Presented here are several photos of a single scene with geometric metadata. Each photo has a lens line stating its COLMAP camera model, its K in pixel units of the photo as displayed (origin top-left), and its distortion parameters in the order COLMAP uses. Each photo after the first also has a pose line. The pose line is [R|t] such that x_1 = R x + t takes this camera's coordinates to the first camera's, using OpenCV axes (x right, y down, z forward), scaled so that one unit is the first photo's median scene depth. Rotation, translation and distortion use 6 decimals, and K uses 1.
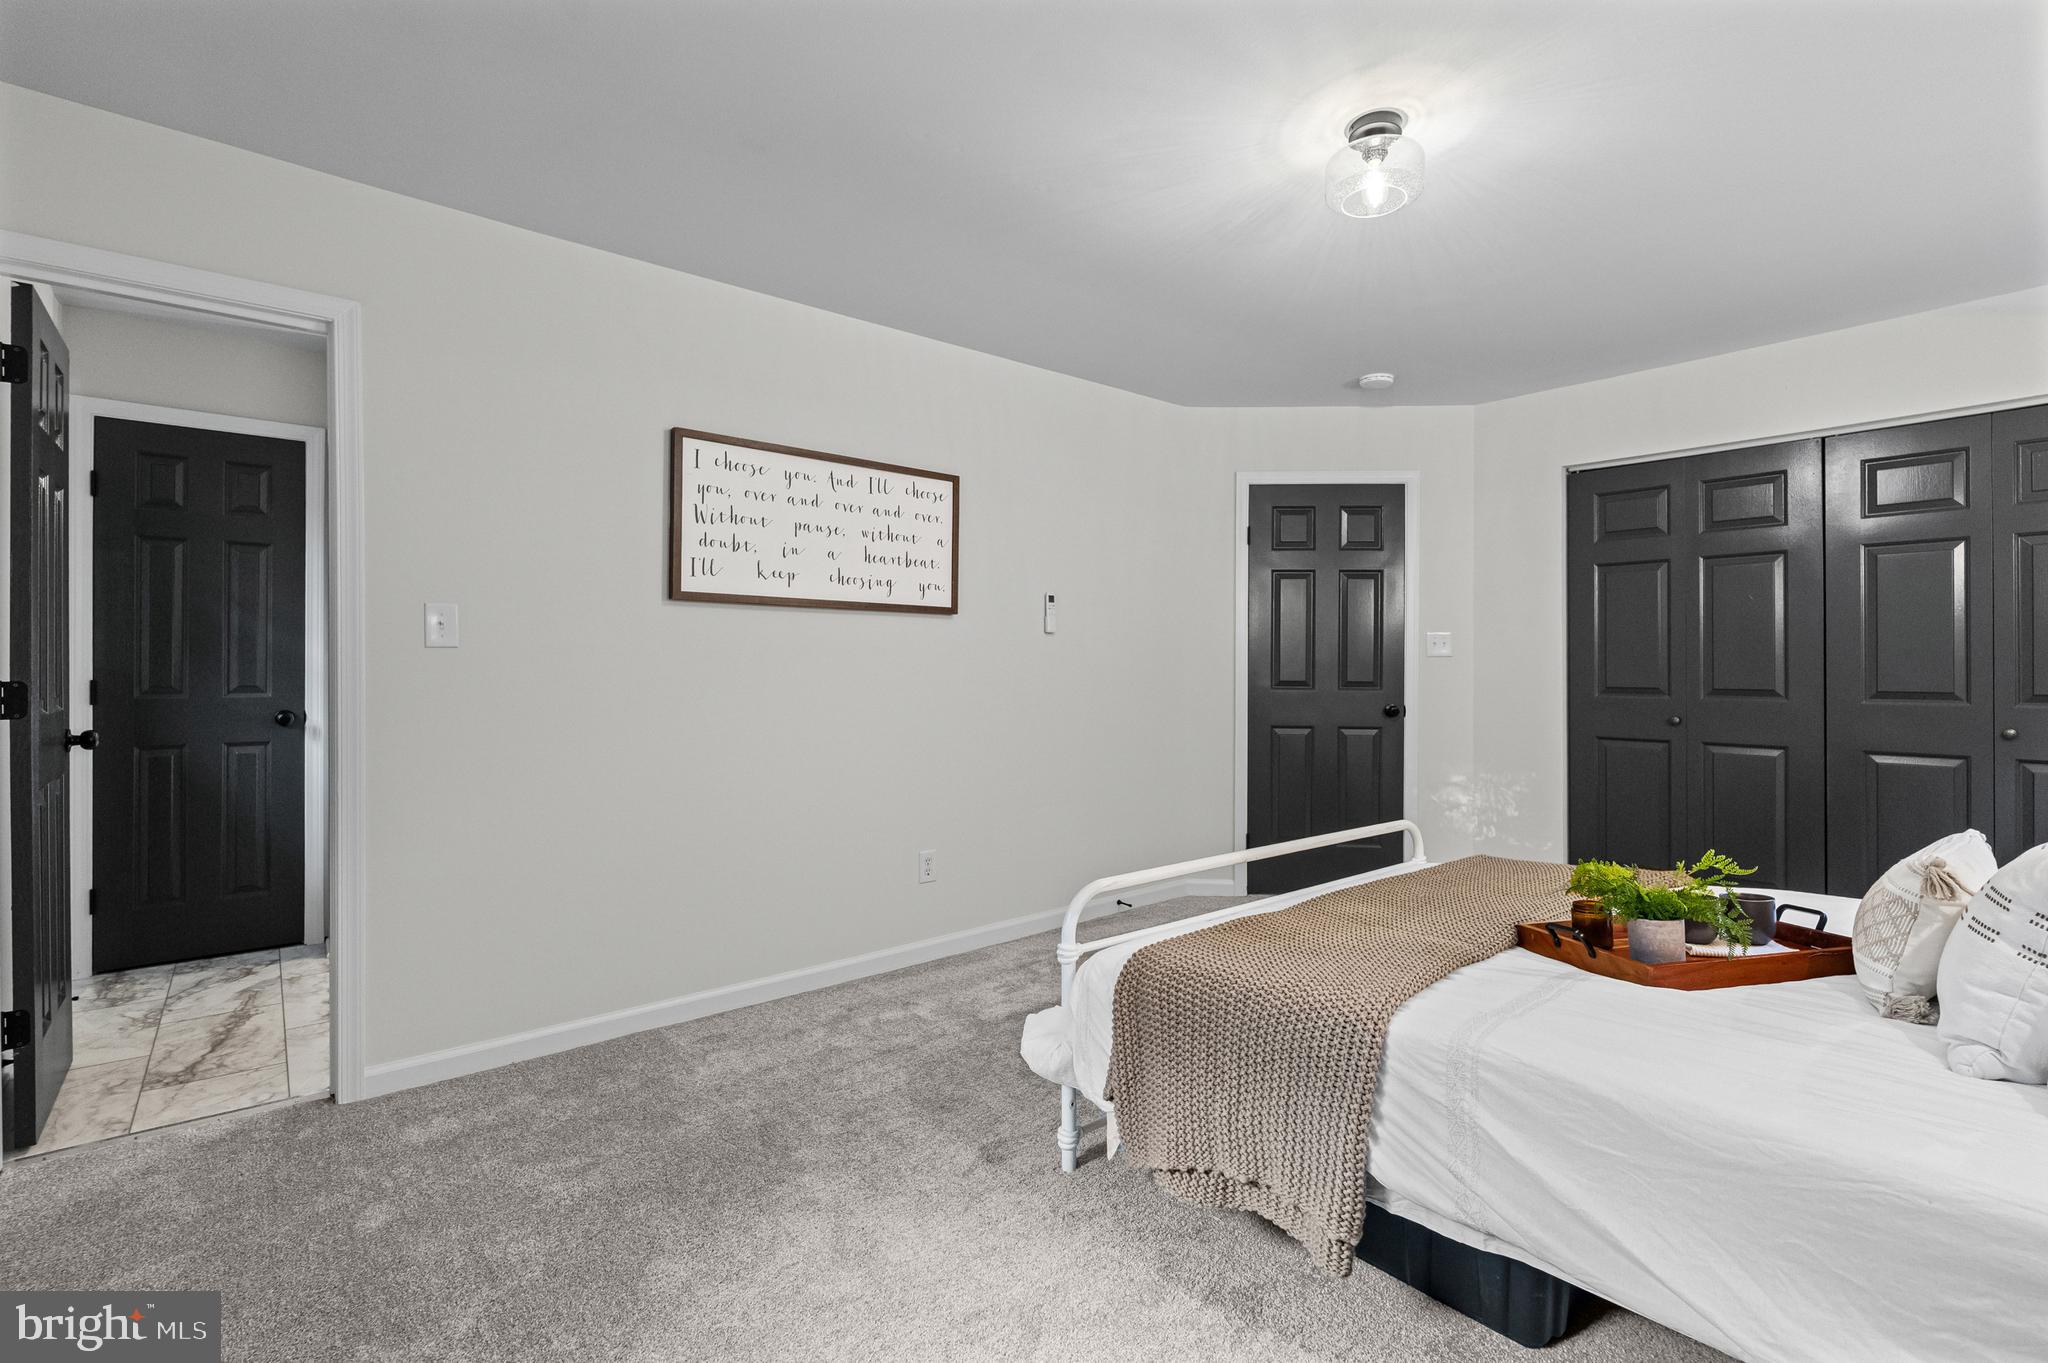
lens RADIAL K [[917.3, 0, 1024.0], [0, 917.3, 681.5], [0, 0, 1]] dist [-0.001220, -0.000034]
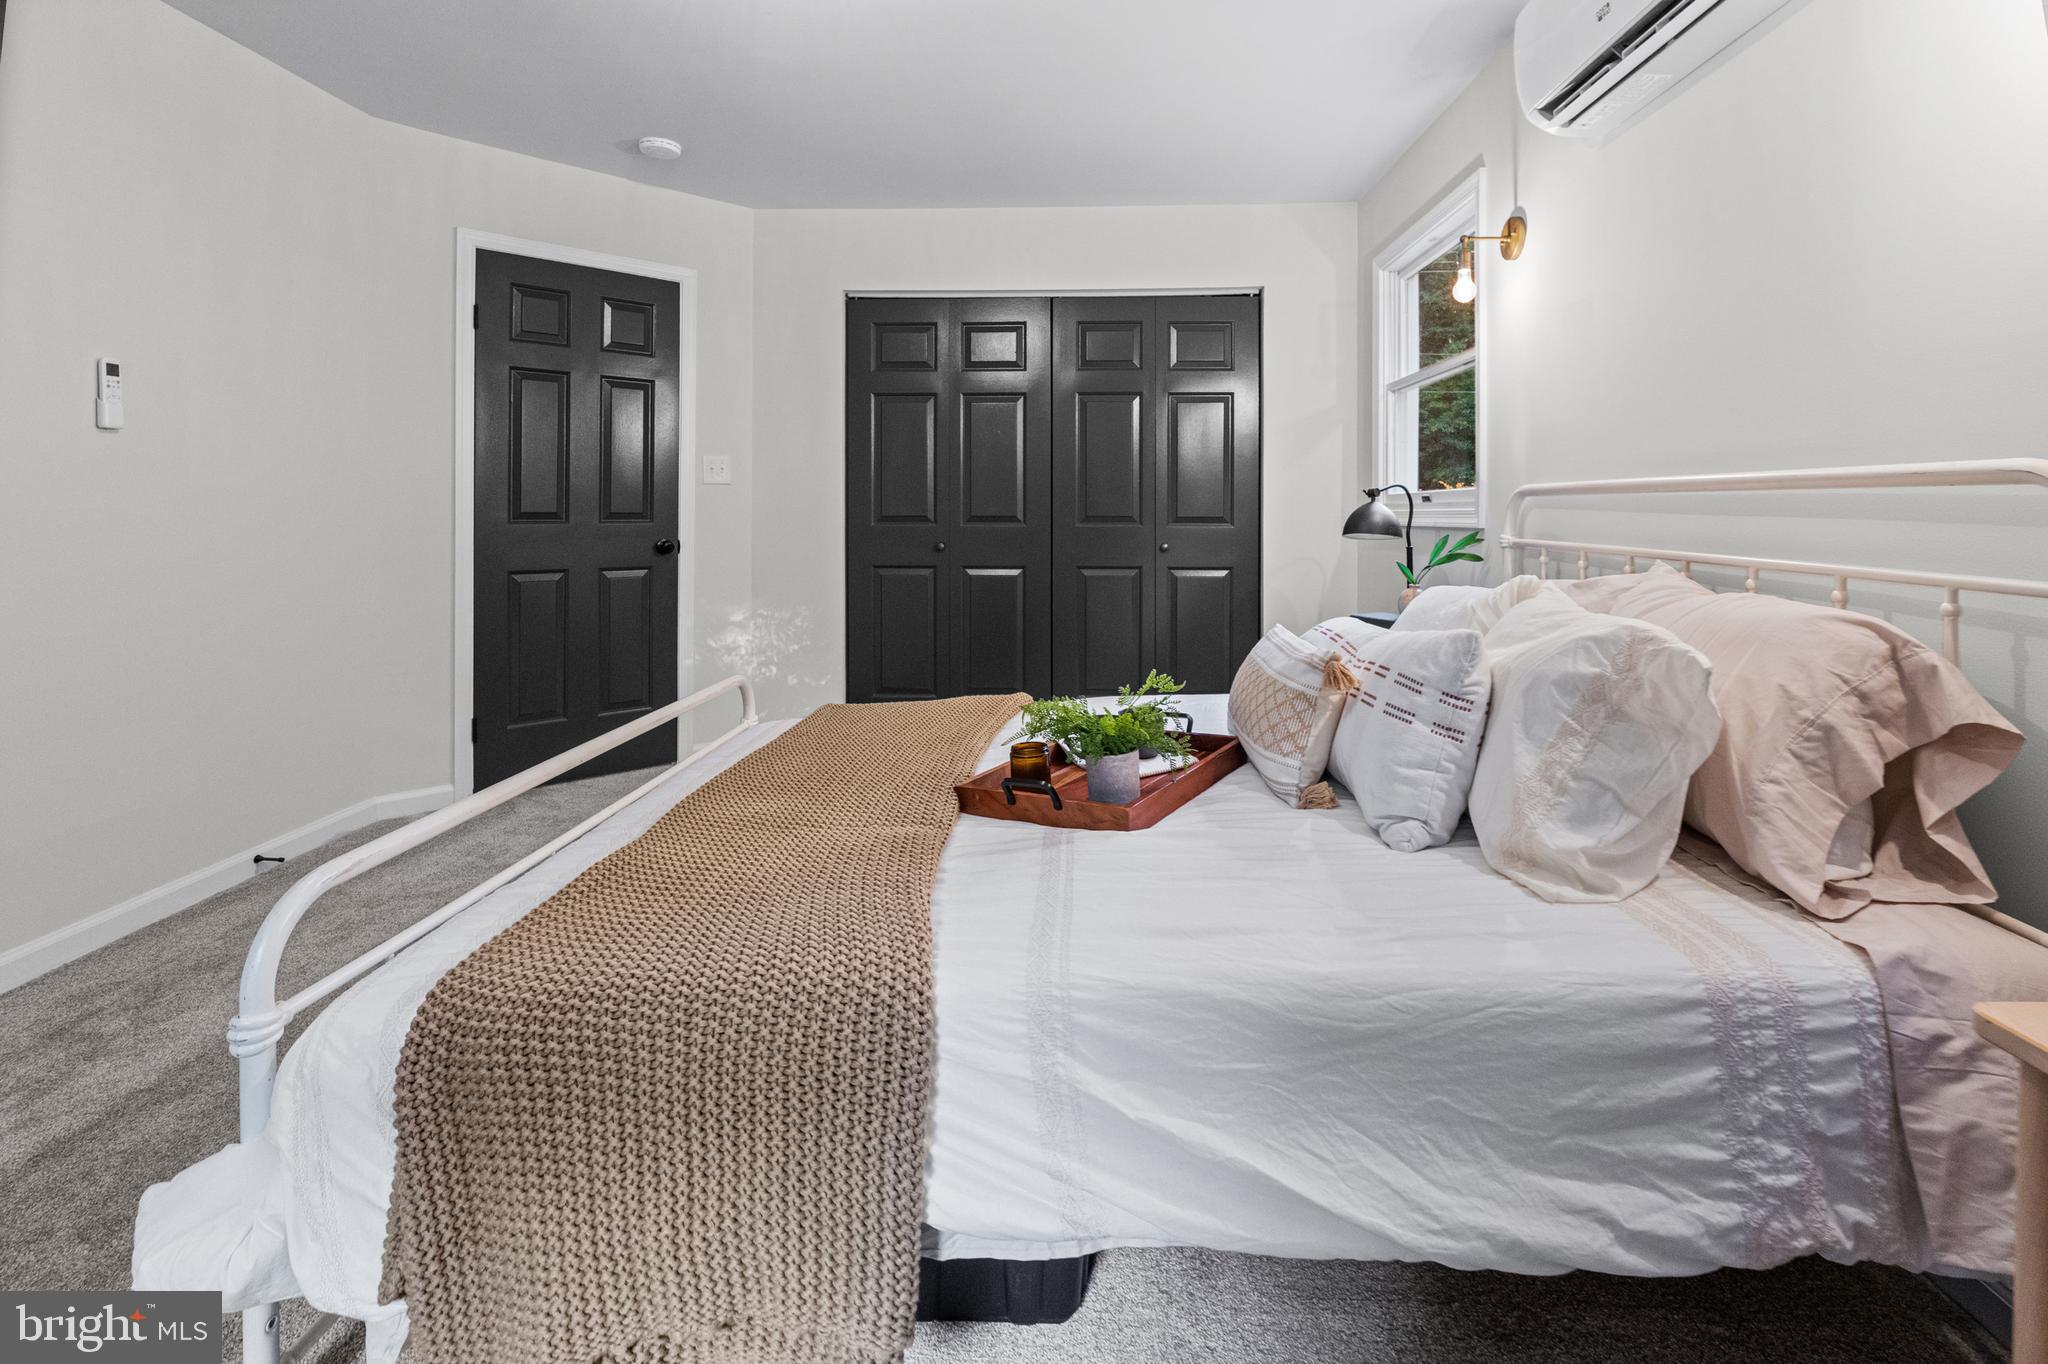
lens RADIAL K [[927.9, 0, 1013.4], [0, 927.9, 513.6], [0, 0, 1]] dist [-0.004698, -0.000243]
pose [[0.662811, -0.002105, 0.748783, -0.047280], [0.009852, 0.999934, -0.005910, 0.015334], [-0.748722, 0.011294, 0.662788, 0.292293]]
